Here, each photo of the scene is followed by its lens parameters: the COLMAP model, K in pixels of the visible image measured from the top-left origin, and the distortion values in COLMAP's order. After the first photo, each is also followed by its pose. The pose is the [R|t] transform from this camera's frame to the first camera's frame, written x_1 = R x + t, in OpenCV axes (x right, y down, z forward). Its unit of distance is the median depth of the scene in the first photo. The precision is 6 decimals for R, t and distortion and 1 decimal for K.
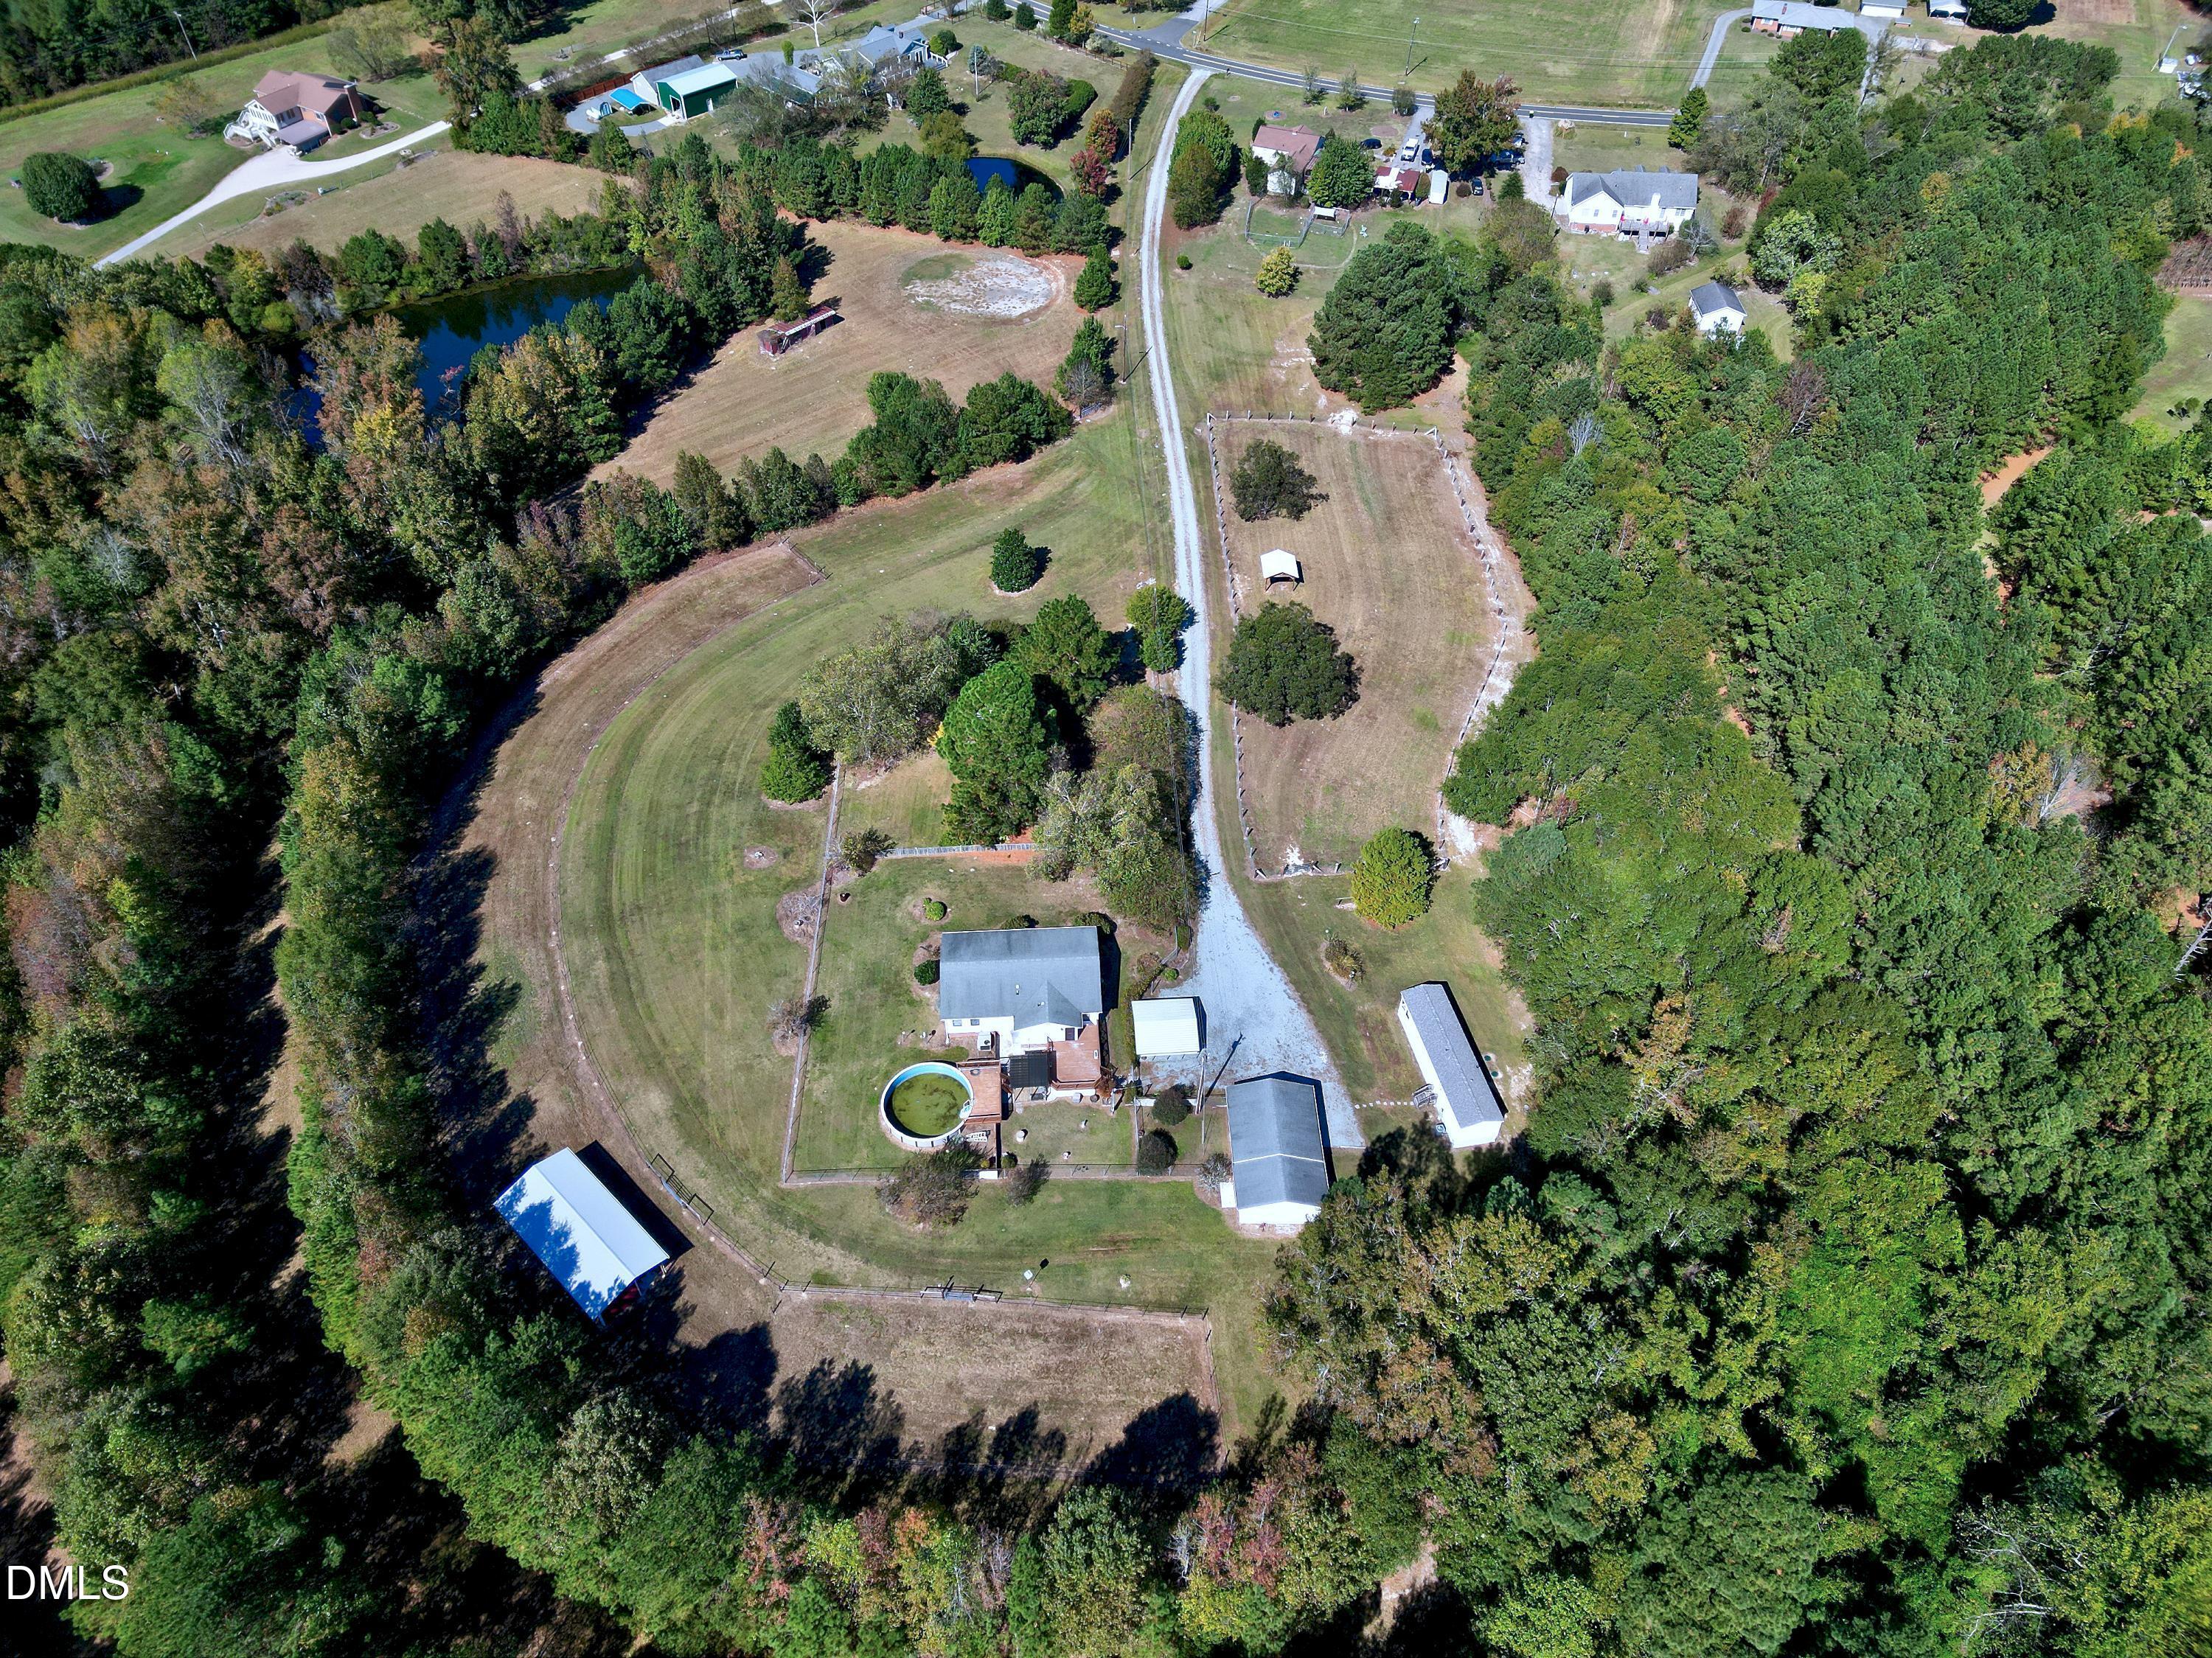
lens RADIAL K [[1554.5, 0, 1107.2], [0, 1554.5, 808.8], [0, 0, 1]] dist [0.058634, -0.045656]
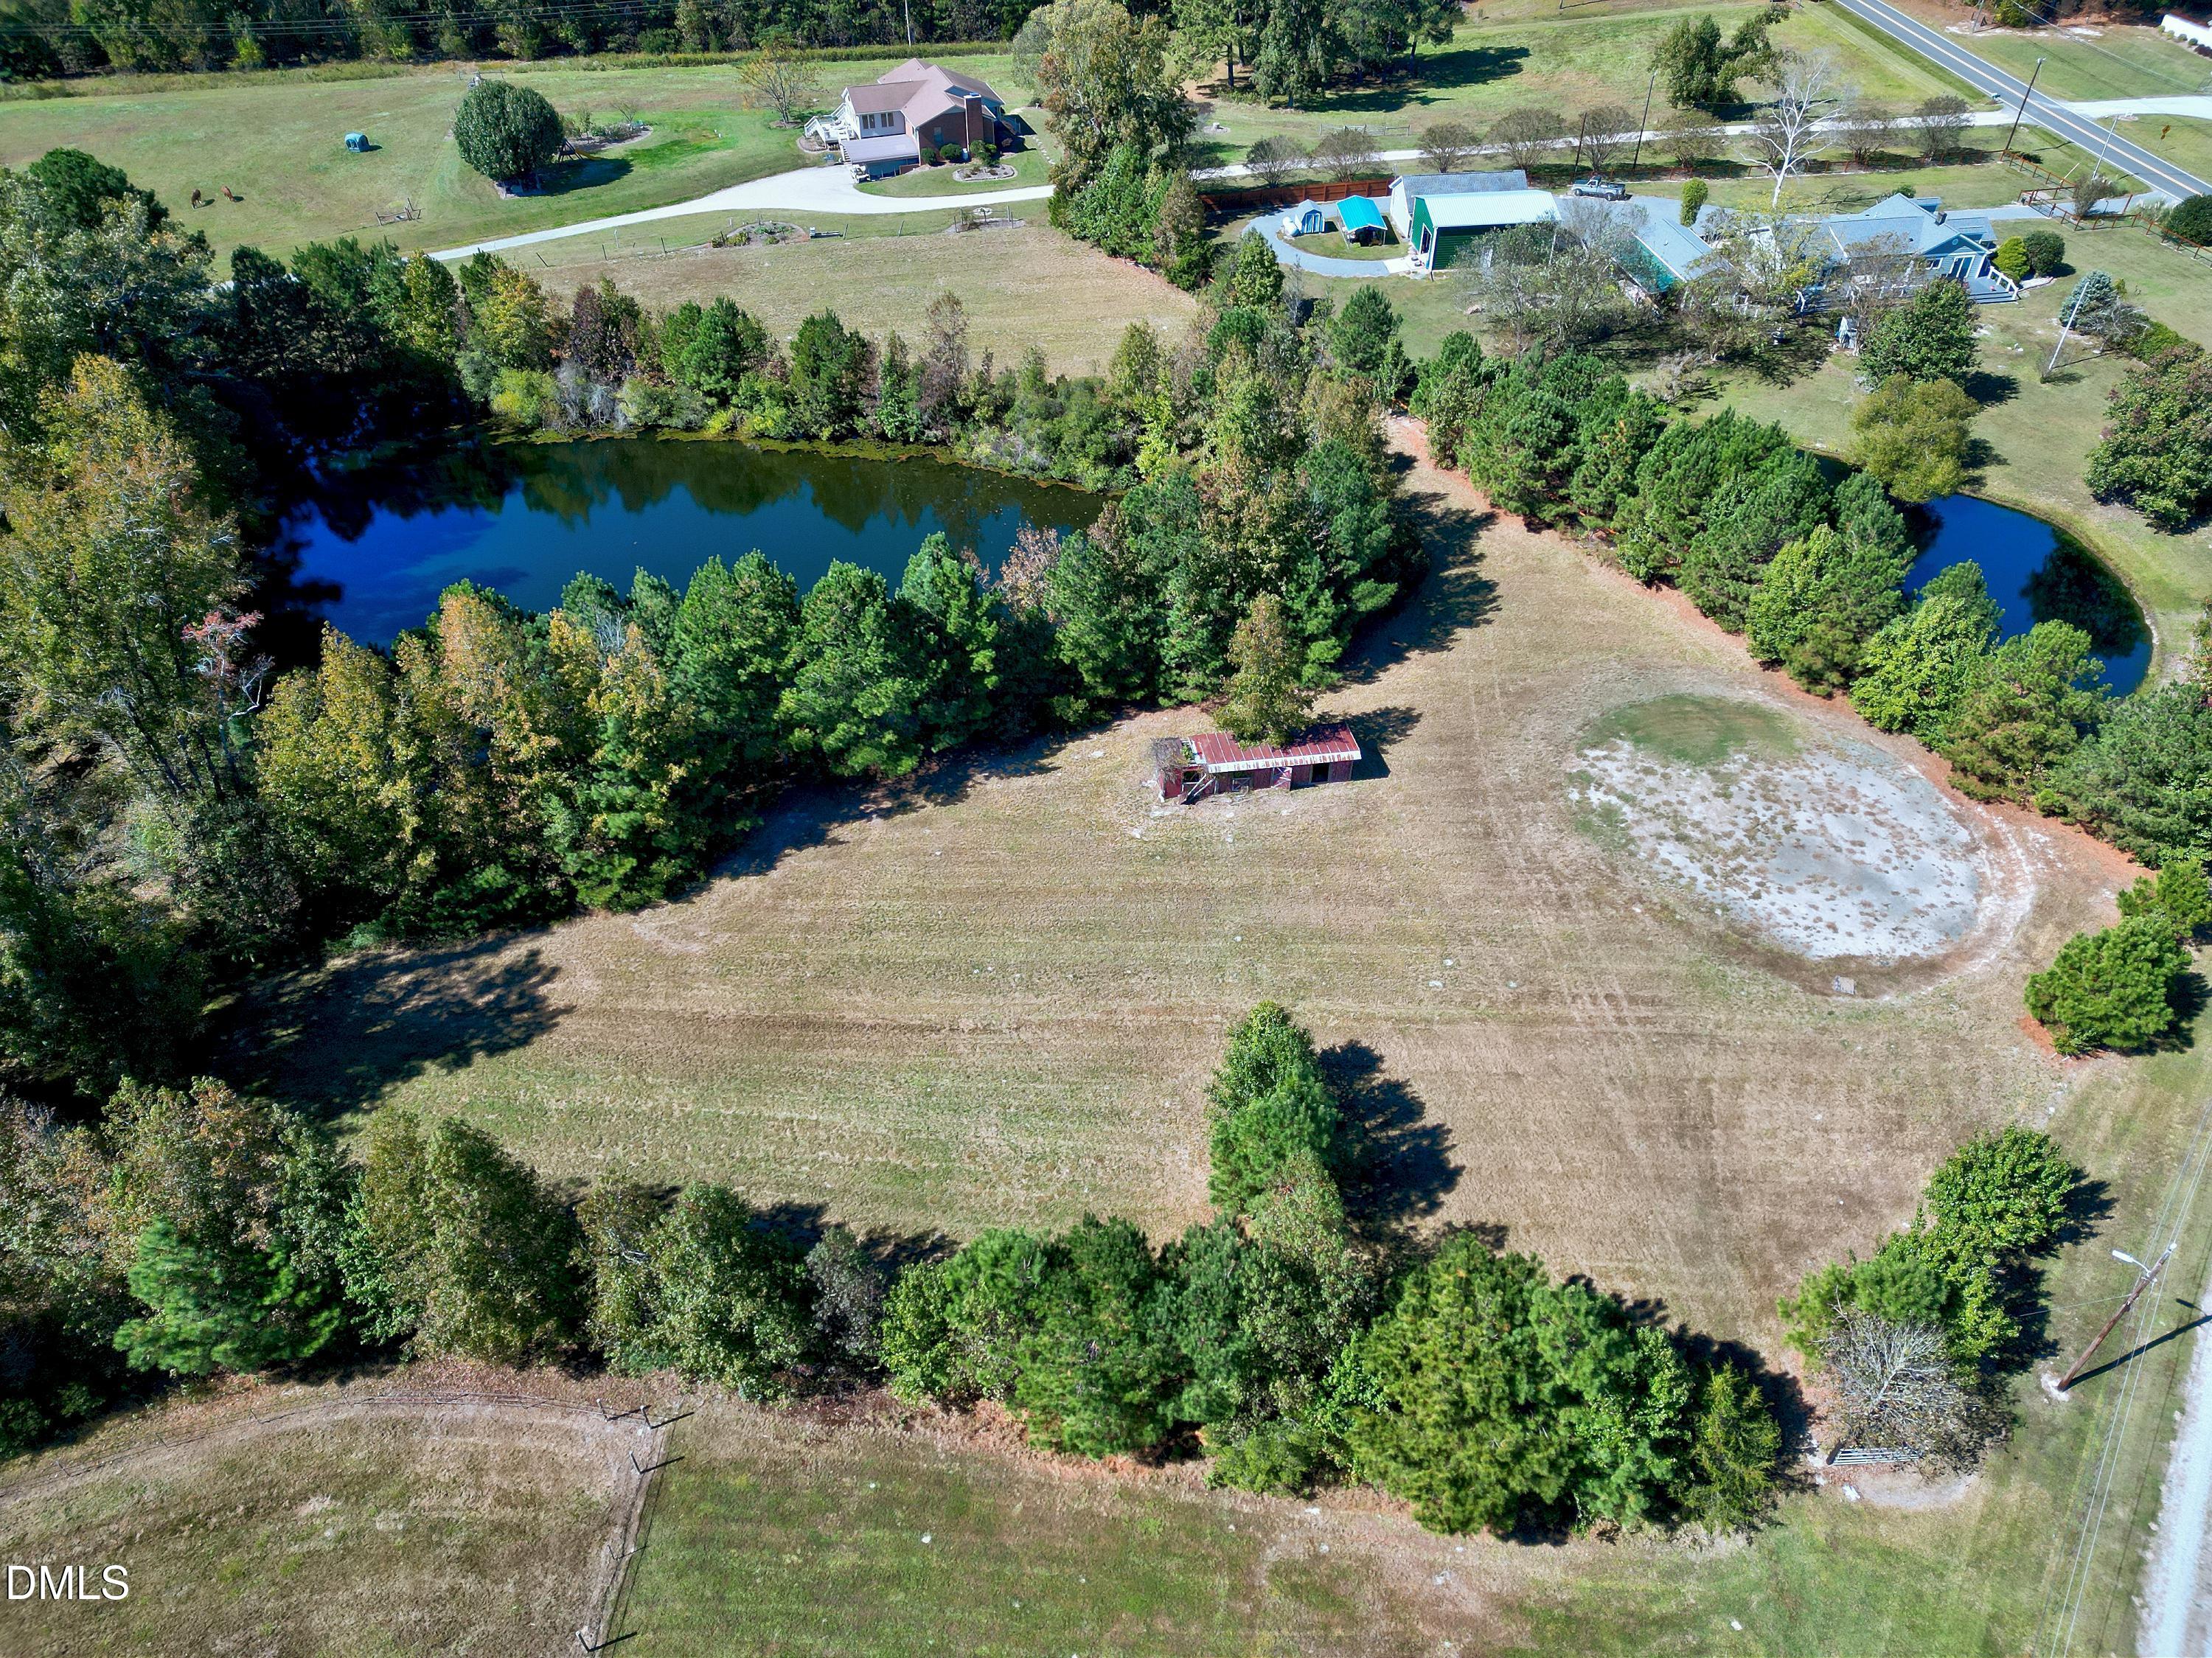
lens RADIAL K [[1554.5, 0, 1107.2], [0, 1554.5, 808.8], [0, 0, 1]] dist [0.058634, -0.045656]
pose [[0.774455, 0.401593, -0.488818, -0.026863], [-0.447732, 0.893819, 0.024965, -0.314305], [0.446941, 0.199524, 0.872029, 0.688676]]
